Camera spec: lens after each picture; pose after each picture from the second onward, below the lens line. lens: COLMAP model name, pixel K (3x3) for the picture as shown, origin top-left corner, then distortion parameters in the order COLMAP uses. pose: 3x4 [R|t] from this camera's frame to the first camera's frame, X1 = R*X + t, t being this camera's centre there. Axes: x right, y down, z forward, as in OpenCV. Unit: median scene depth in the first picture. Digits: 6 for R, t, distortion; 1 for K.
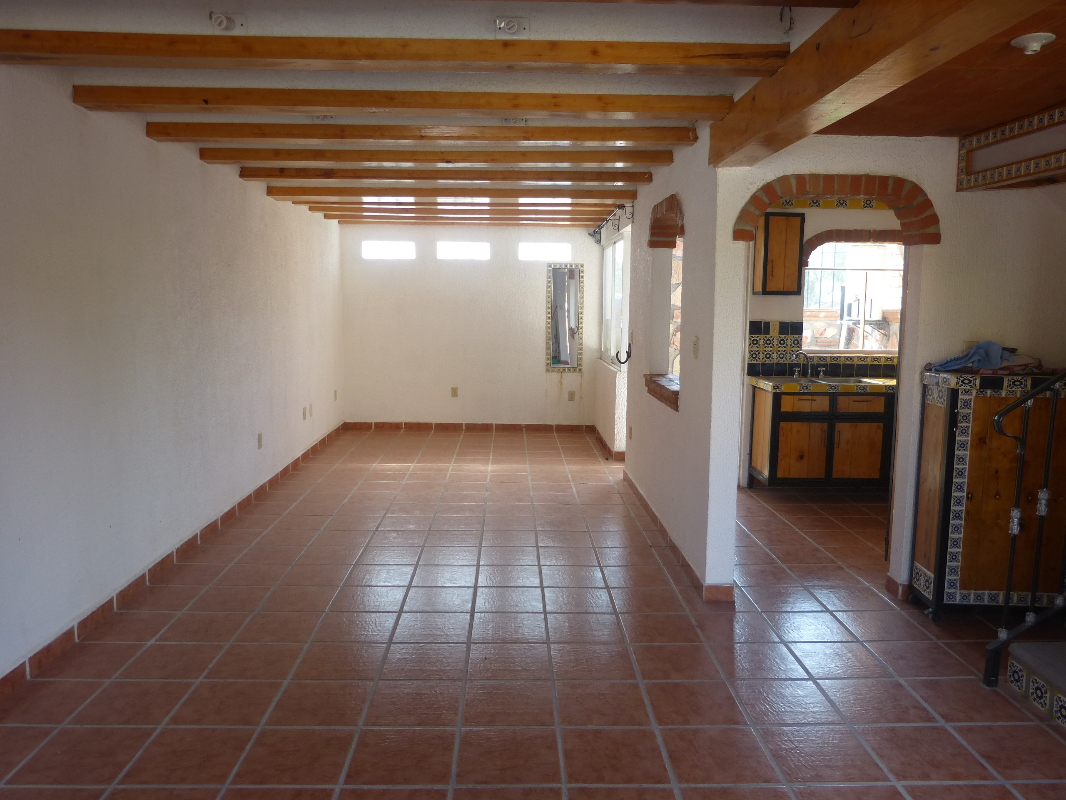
lens RADIAL K [[793.6, 0, 526.0], [0, 793.6, 400.4], [0, 0, 1]] dist [-0.031812, 0.021424]
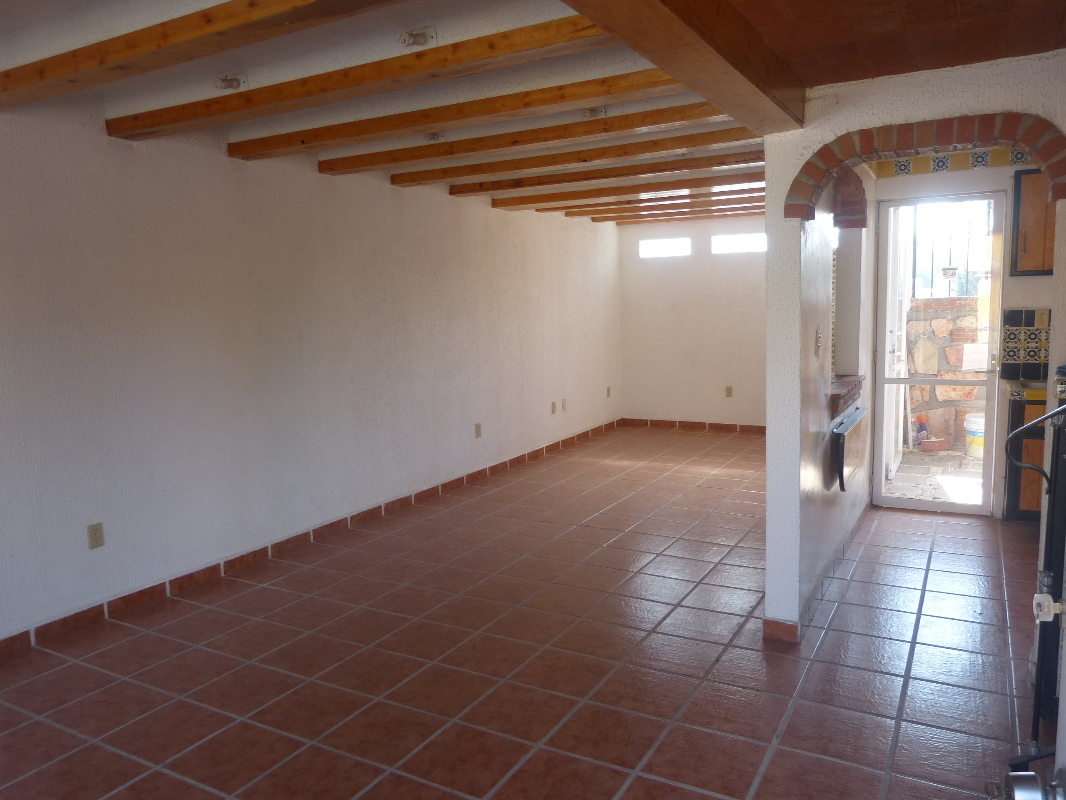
lens RADIAL K [[793.6, 0, 526.4], [0, 793.6, 402.7], [0, 0, 1]] dist [-0.031812, 0.021424]
pose [[0.857267, 0.030861, -0.513946, 0.299072], [-0.027569, 0.999521, 0.014033, -0.005521], [0.514133, 0.002139, 0.857708, 0.083706]]
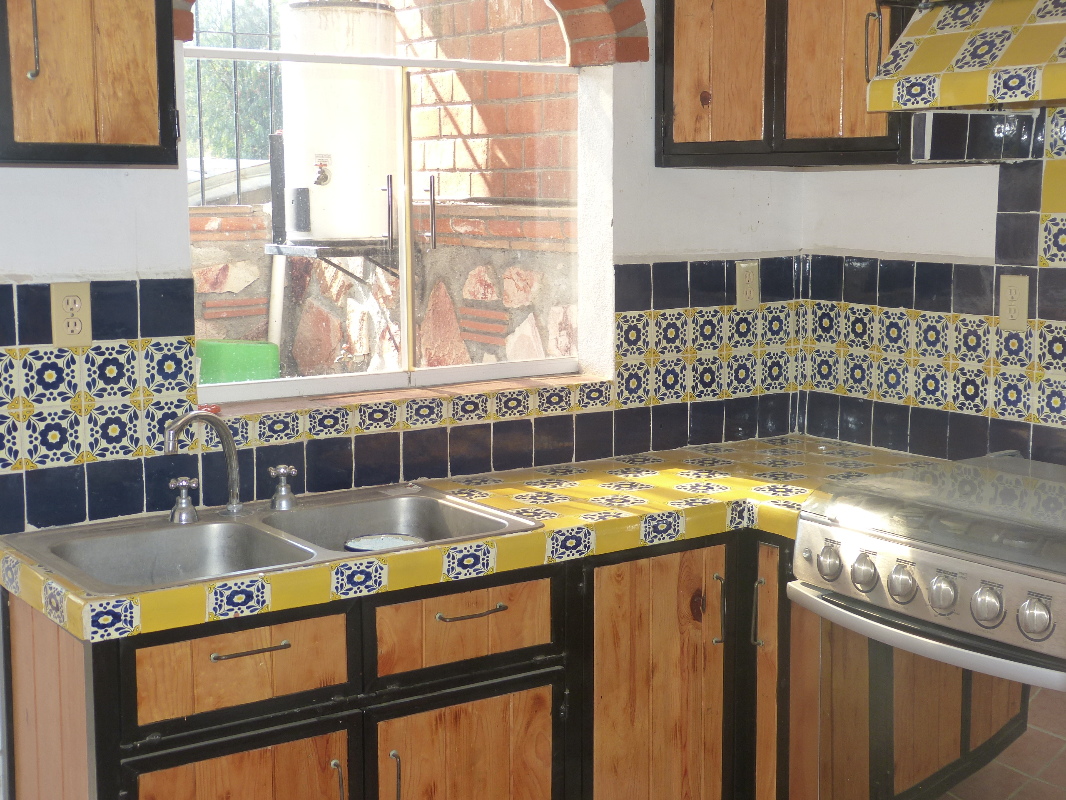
lens RADIAL K [[1567.0, 0, 532.6], [0, 1567.0, 401.5], [0, 0, 1]] dist [0.032692, 0.000000]
pose [[0.831663, -0.086944, 0.548432, 0.189930], [0.078132, 0.996163, 0.039442, -0.078543], [-0.549756, 0.010048, 0.835265, 0.599340]]
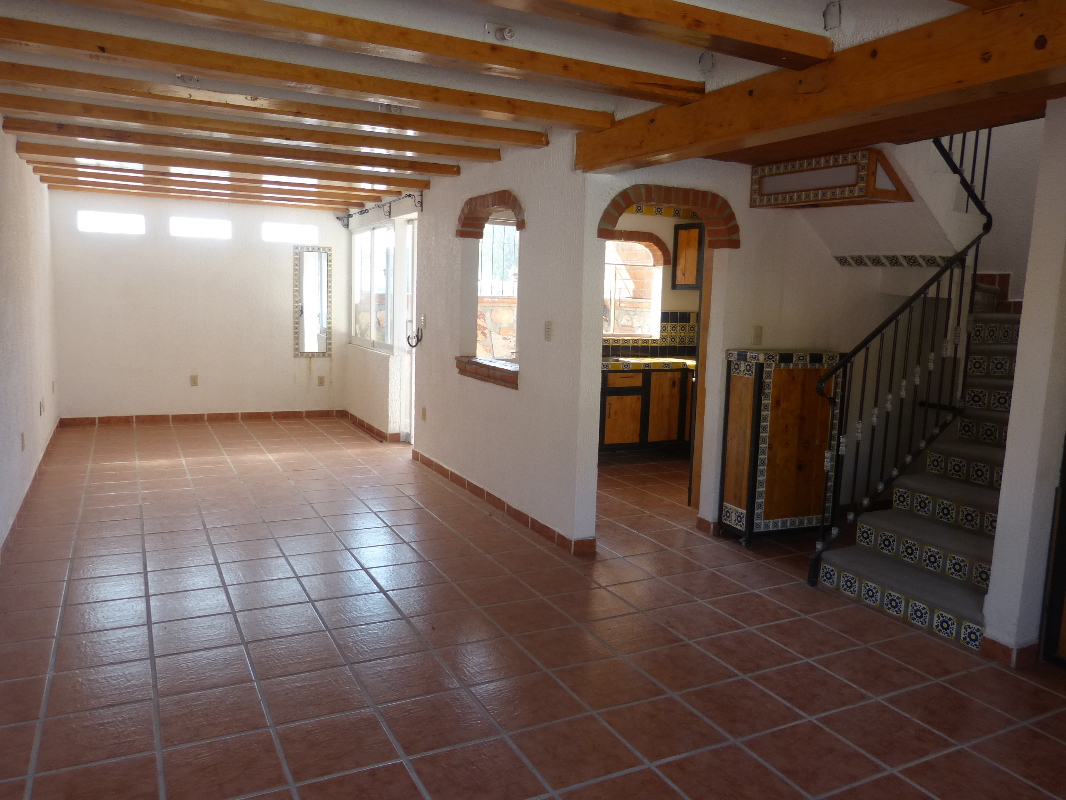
lens RADIAL K [[793.6, 0, 526.8], [0, 793.6, 396.1], [0, 0, 1]] dist [-0.031812, 0.021424]
pose [[0.901557, -0.034528, 0.431281, -0.215030], [0.028666, 0.999387, 0.020085, 0.001102], [-0.431710, -0.005744, 0.901994, 0.003312]]
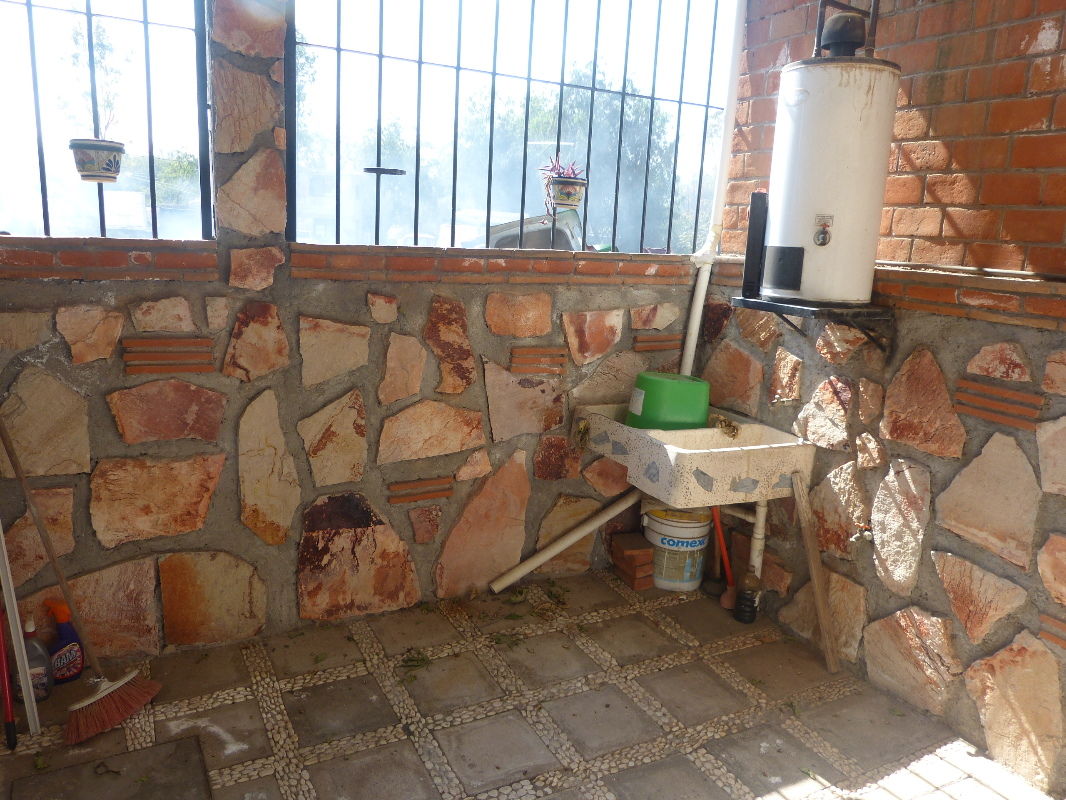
lens RADIAL K [[793.6, 0, 530.6], [0, 793.6, 409.7], [0, 0, 1]] dist [-0.031812, 0.021424]
pose [[0.891733, -0.061676, 0.448339, 0.233547], [0.008960, 0.992882, 0.118766, -0.136089], [-0.452472, -0.101891, 0.885938, 1.064161]]
